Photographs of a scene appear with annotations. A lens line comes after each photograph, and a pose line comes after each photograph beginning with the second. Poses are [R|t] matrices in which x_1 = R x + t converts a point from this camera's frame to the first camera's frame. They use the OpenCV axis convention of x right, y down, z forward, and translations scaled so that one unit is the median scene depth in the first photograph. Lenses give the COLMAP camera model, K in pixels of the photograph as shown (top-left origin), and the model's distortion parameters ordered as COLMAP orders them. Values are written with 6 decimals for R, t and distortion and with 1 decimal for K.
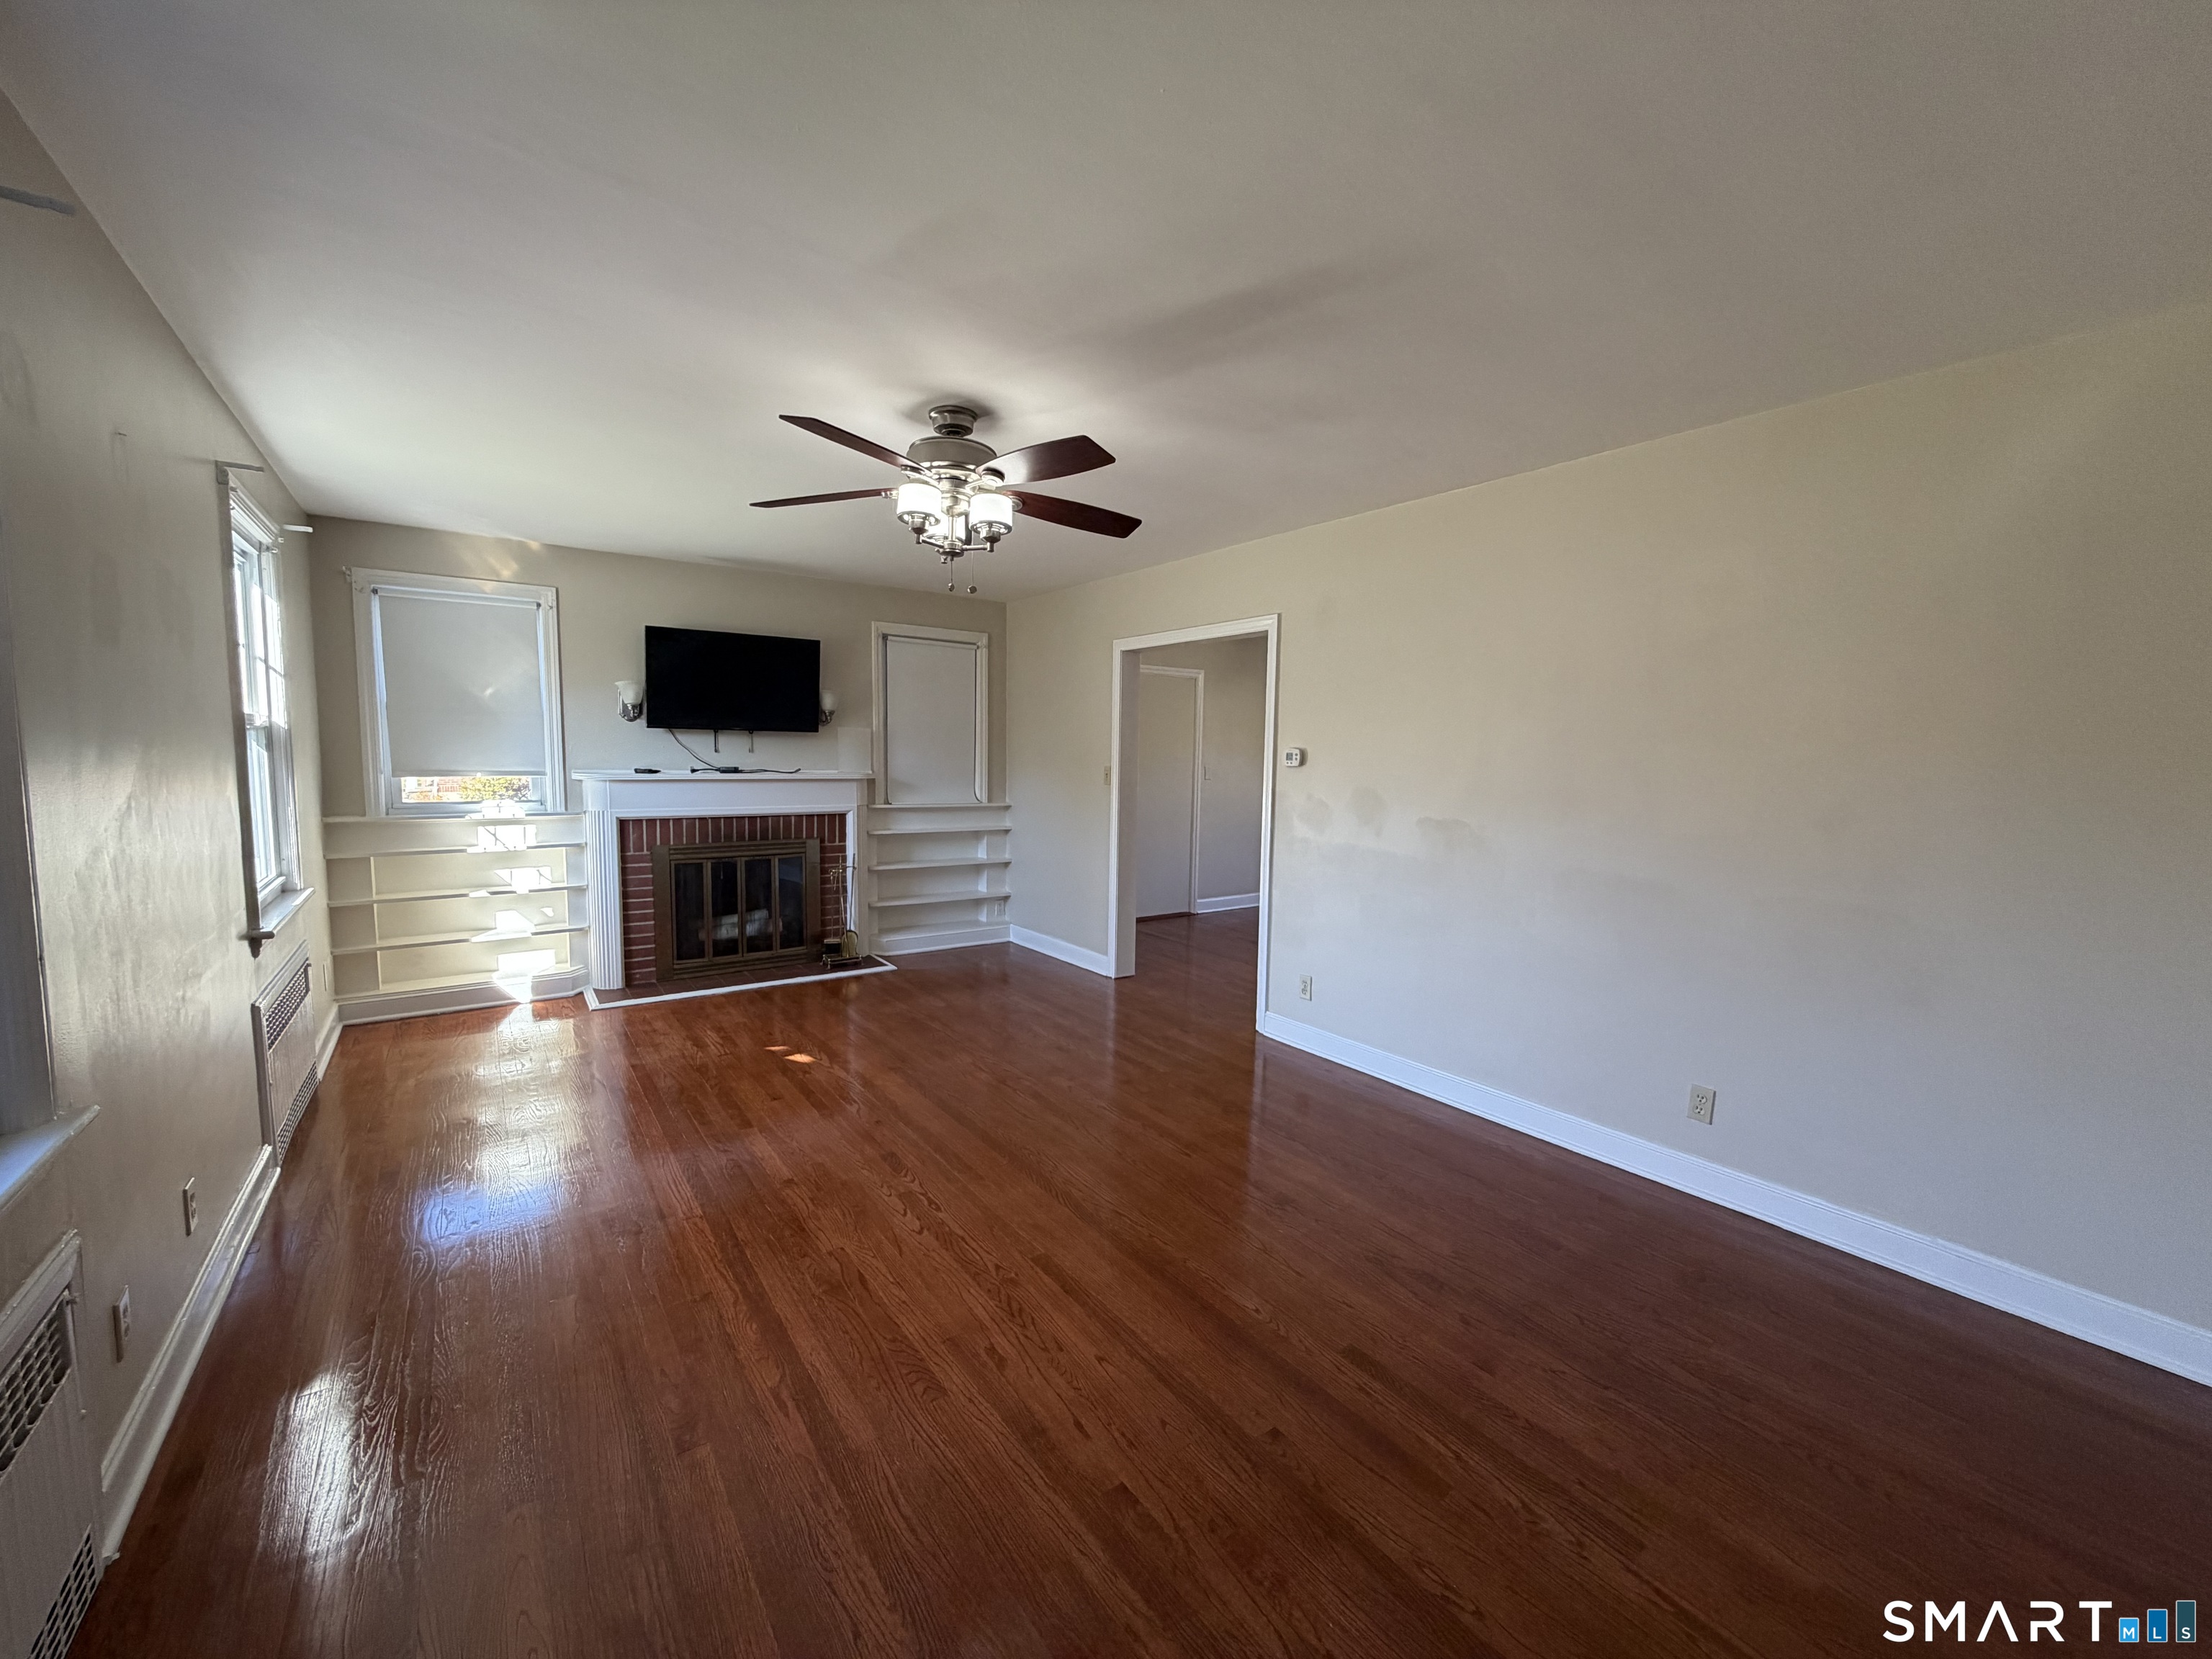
lens RADIAL K [[883.8, 0, 1106.0], [0, 883.8, 829.5], [0, 0, 1]] dist [0.012724, 0.000103]
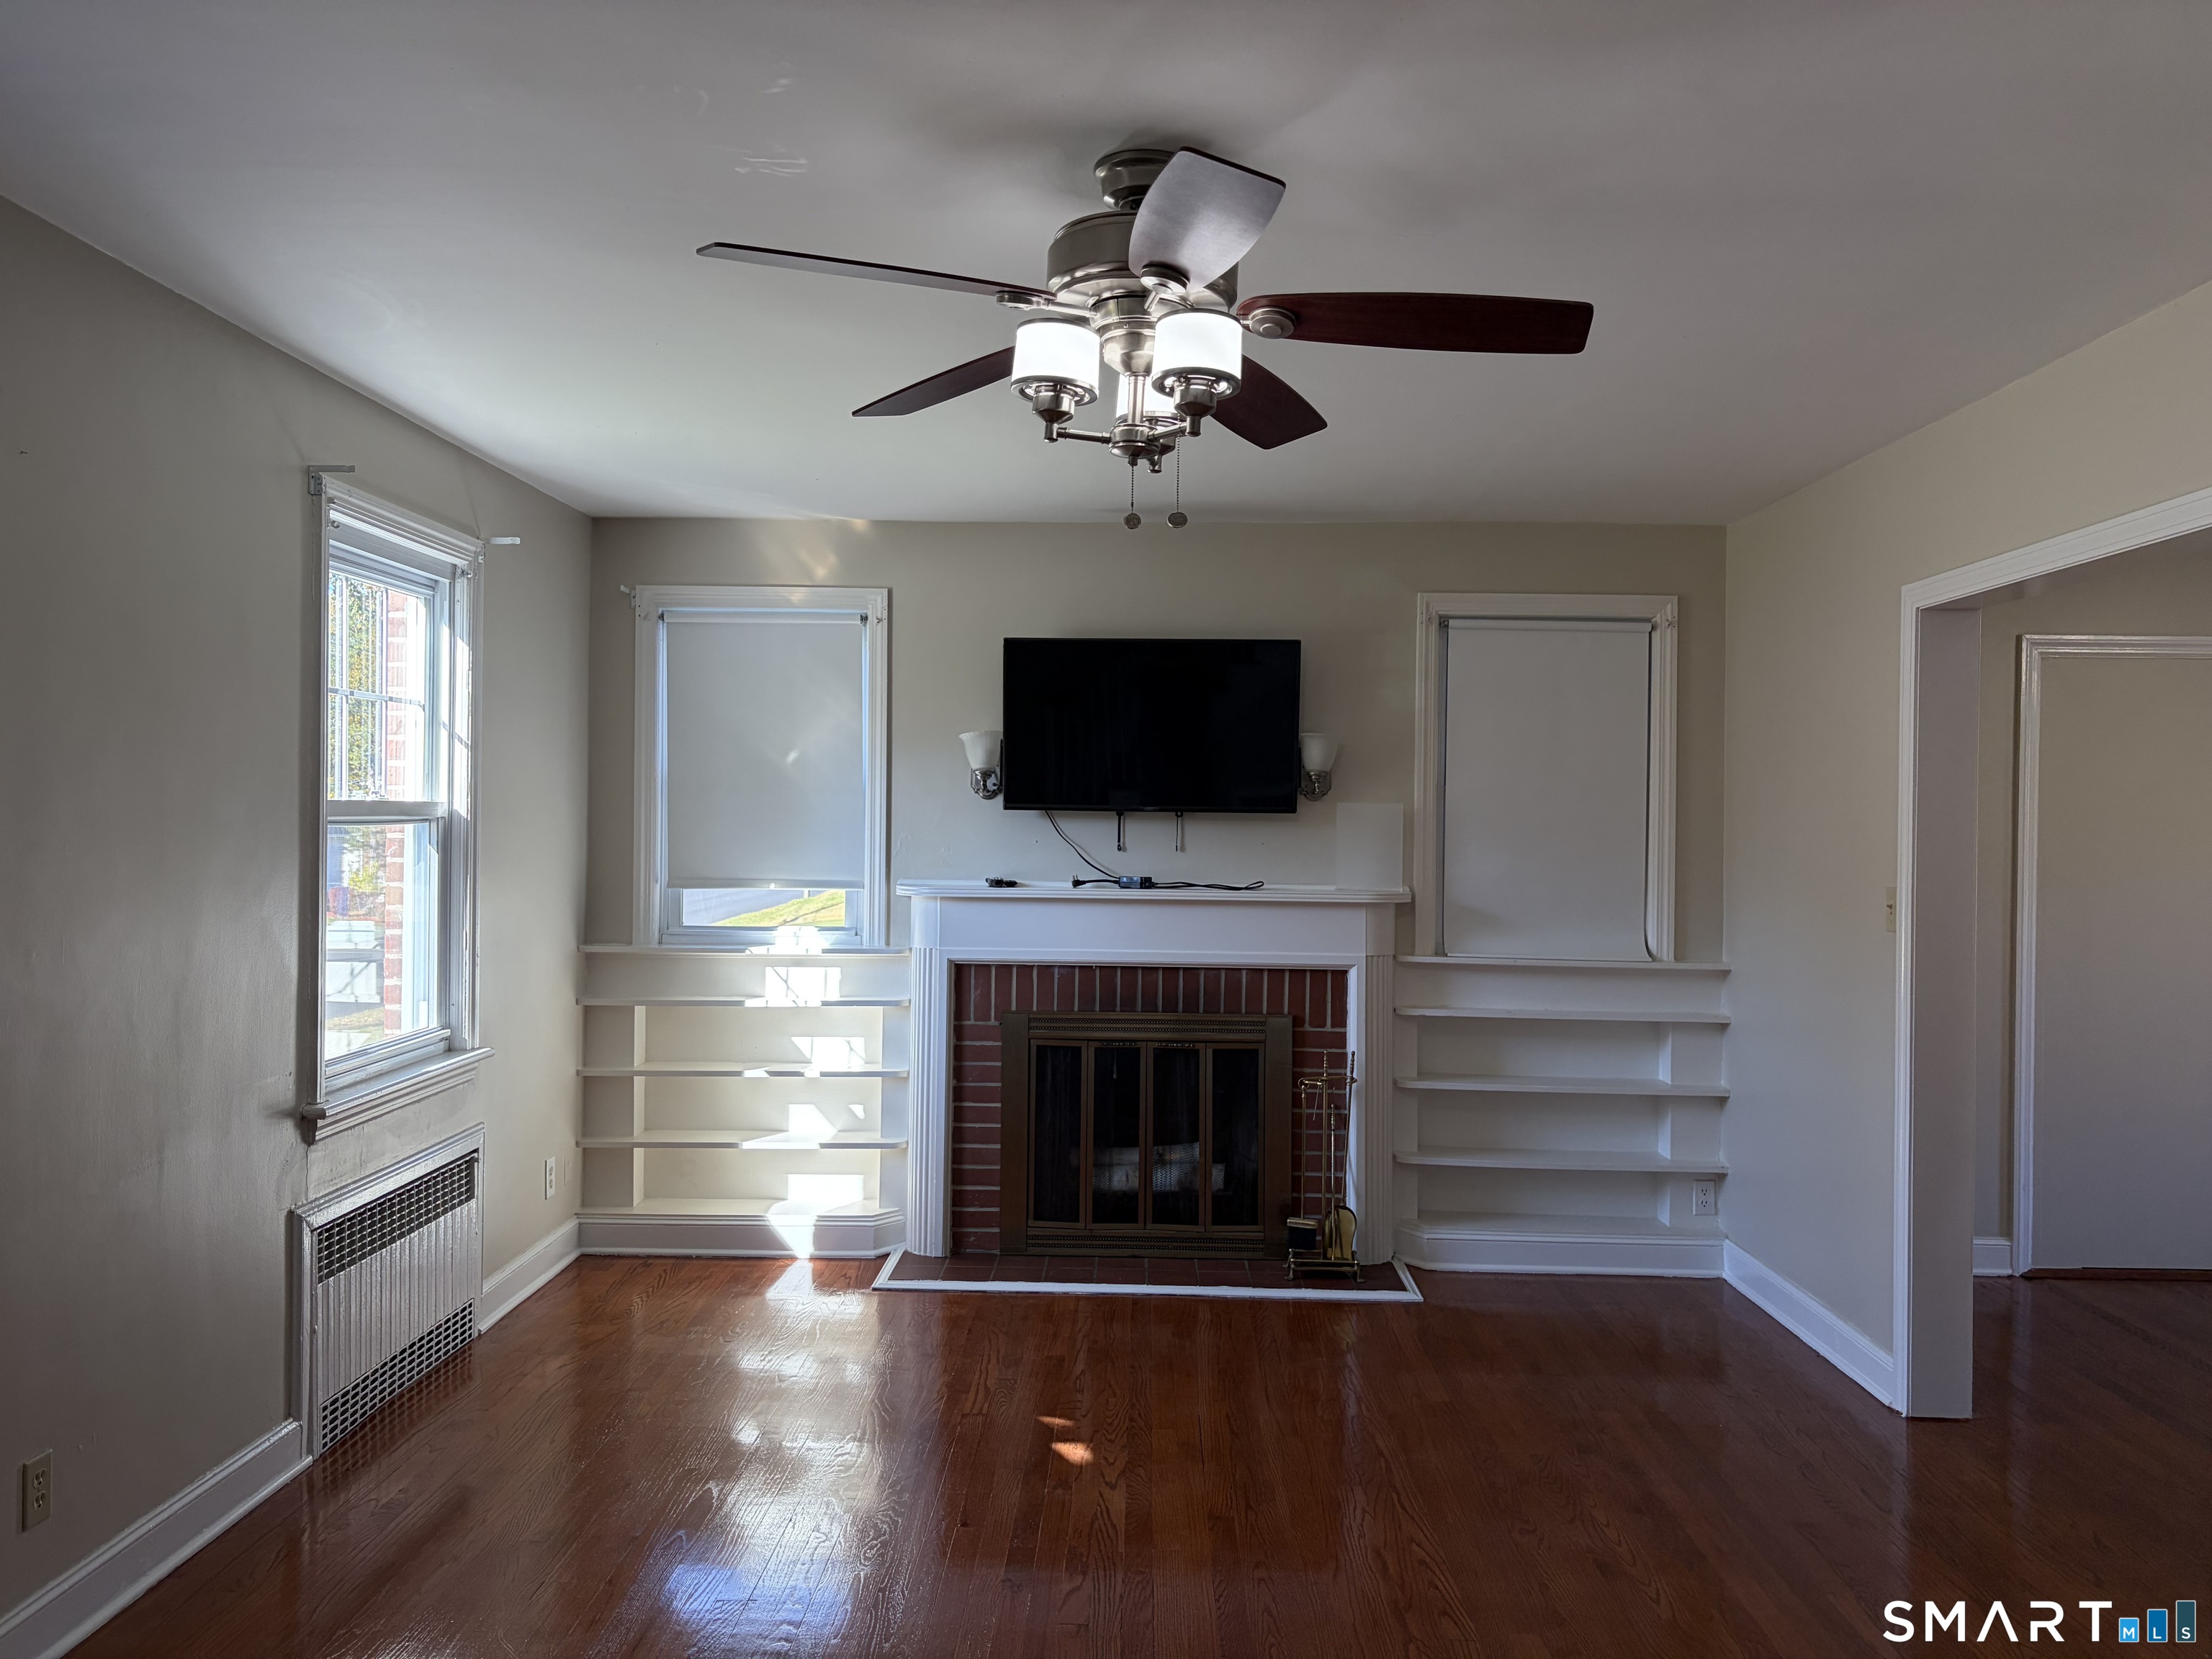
lens RADIAL K [[1689.0, 0, 1106.0], [0, 1689.0, 829.5], [0, 0, 1]] dist [0.118195, -0.202715]
pose [[0.800577, -0.003781, -0.599218, 0.204220], [-0.052503, 0.995692, -0.076428, -0.019282], [0.596926, 0.092647, 0.796929, 0.150343]]
